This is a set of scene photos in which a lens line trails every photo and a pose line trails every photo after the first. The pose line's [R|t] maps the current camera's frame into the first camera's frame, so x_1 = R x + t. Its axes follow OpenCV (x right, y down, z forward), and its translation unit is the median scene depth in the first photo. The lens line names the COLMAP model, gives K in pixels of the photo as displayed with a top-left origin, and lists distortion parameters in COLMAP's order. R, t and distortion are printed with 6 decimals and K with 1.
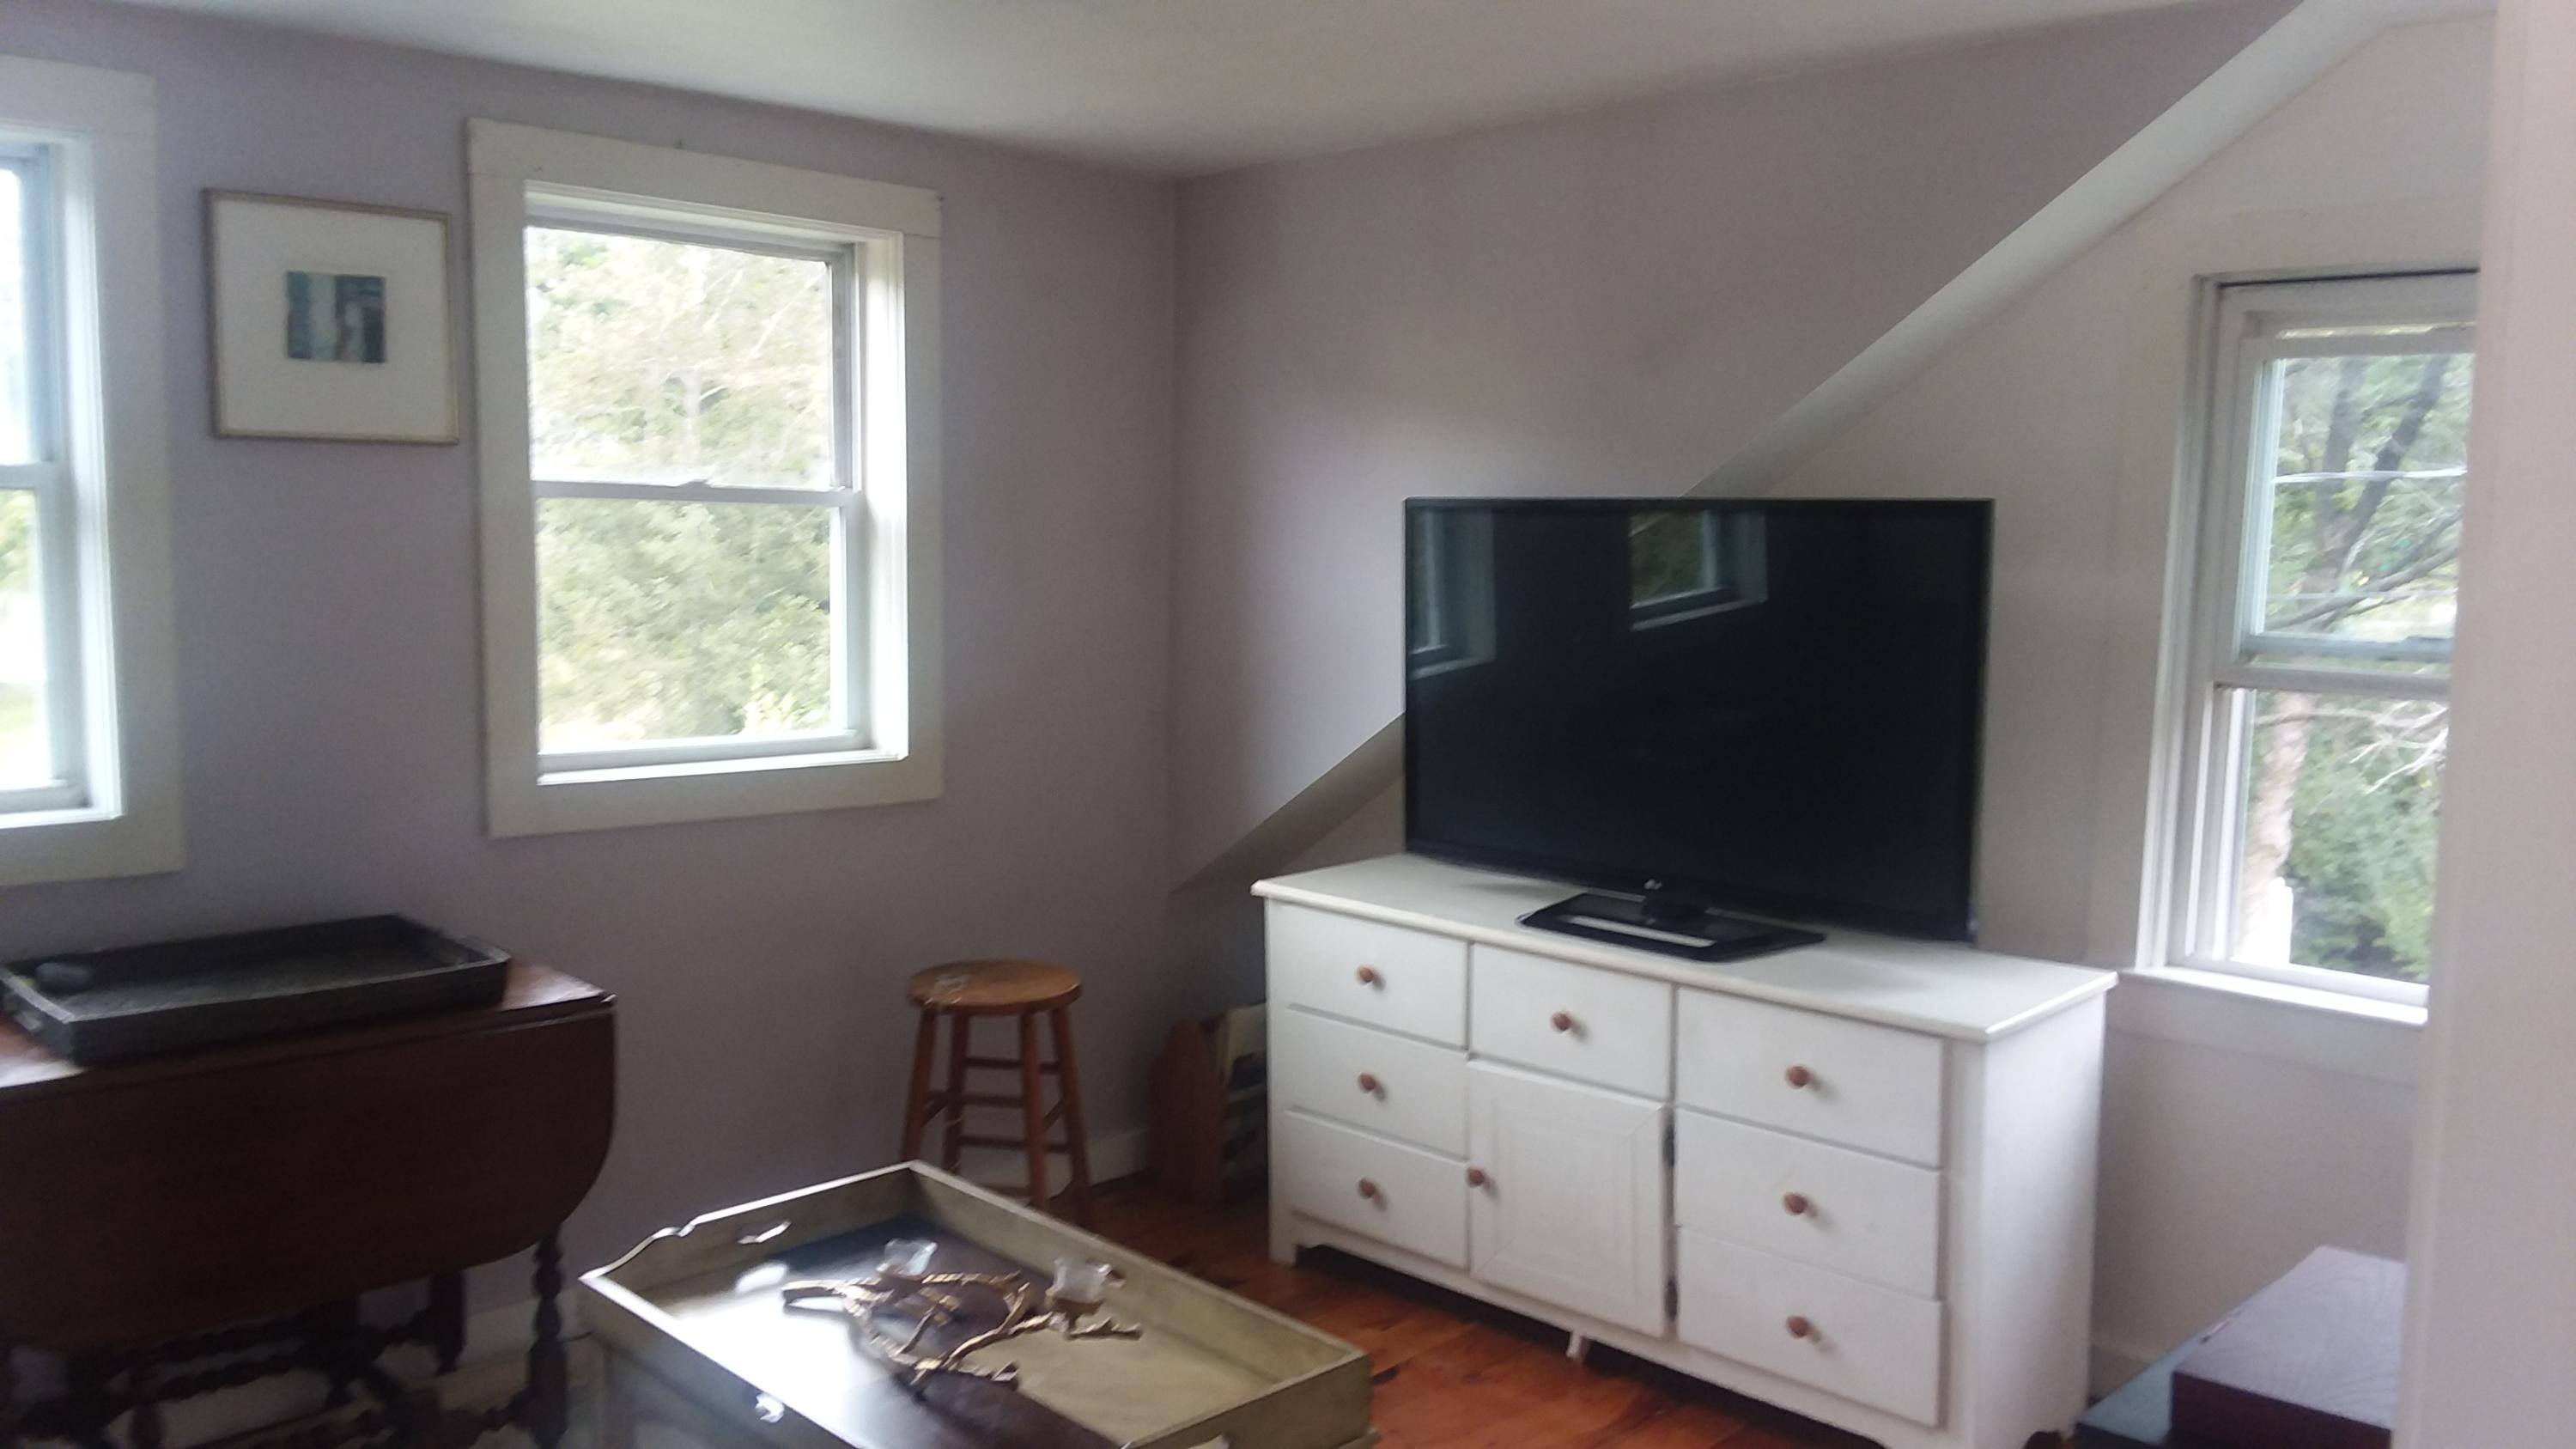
lens RADIAL K [[2090.3, 0, 1333.9], [0, 2090.3, 739.0], [0, 0, 1]] dist [0.144441, -0.261643]
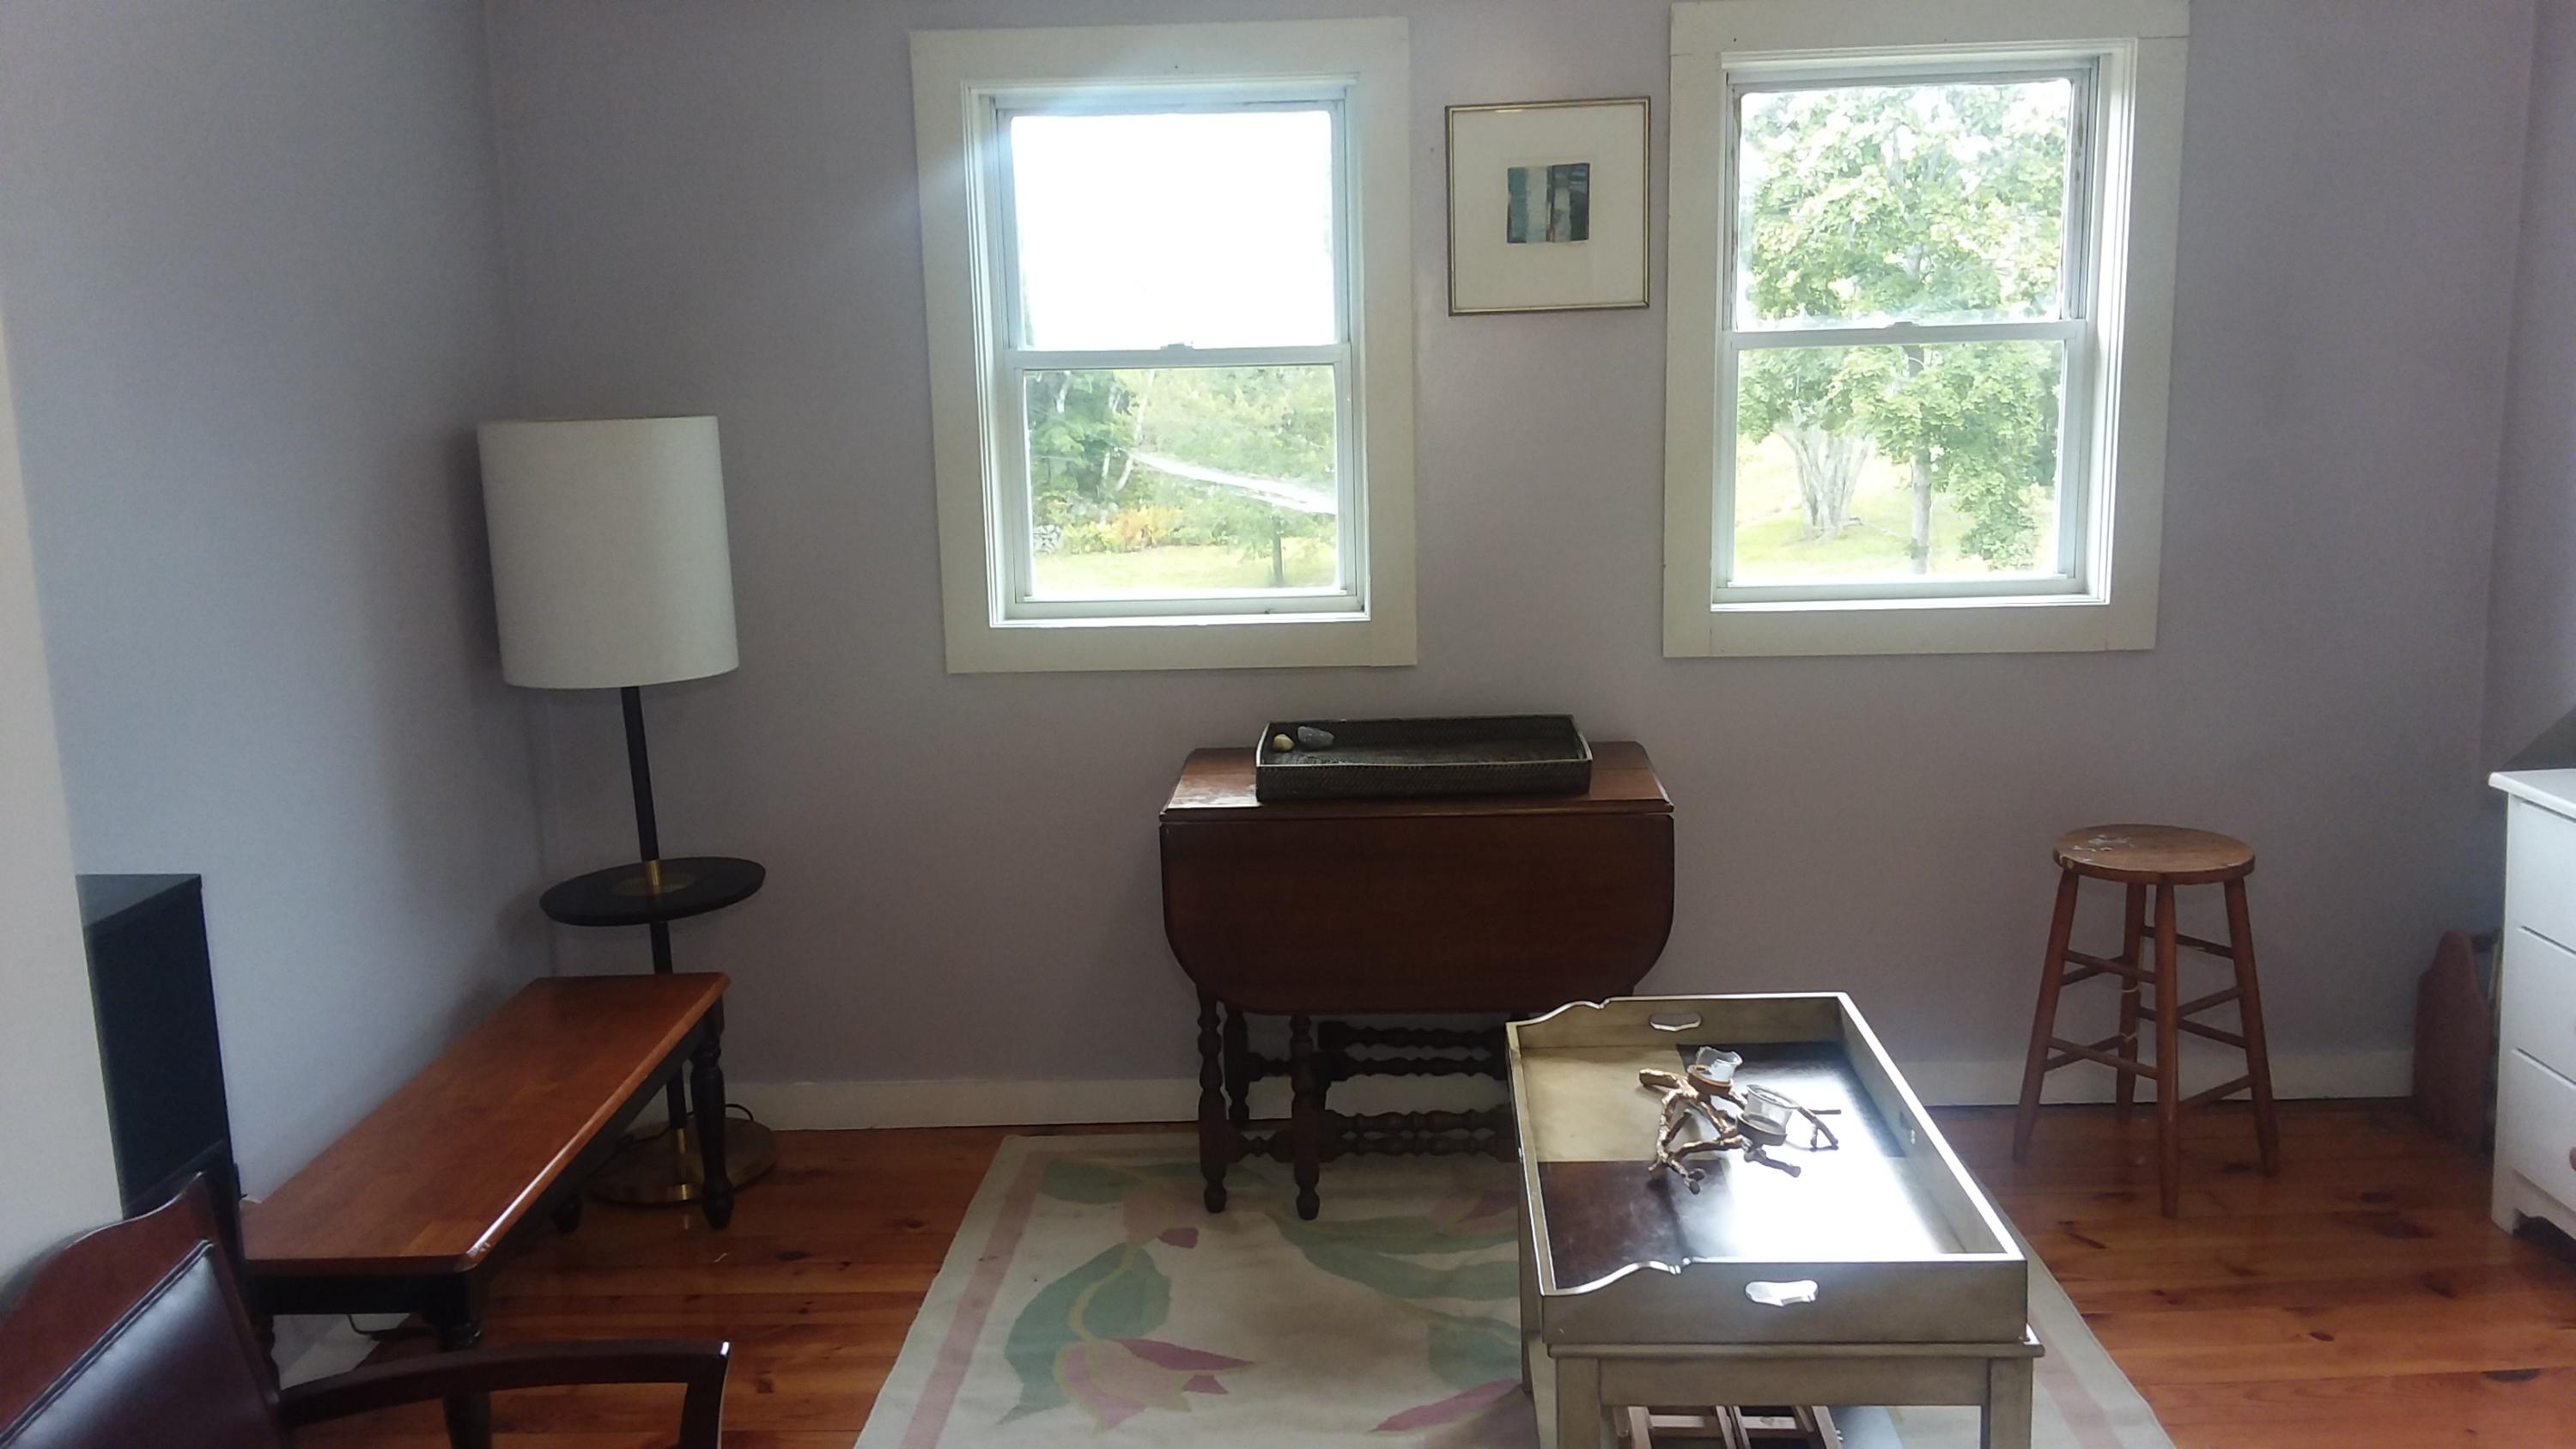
lens RADIAL K [[2090.3, 0, 1333.9], [0, 2090.3, 739.0], [0, 0, 1]] dist [0.144441, -0.261643]
pose [[0.675278, 0.091287, -0.731892, 0.304469], [-0.038046, 0.995301, 0.089039, -0.002936], [0.736581, -0.032281, 0.675579, 0.109276]]
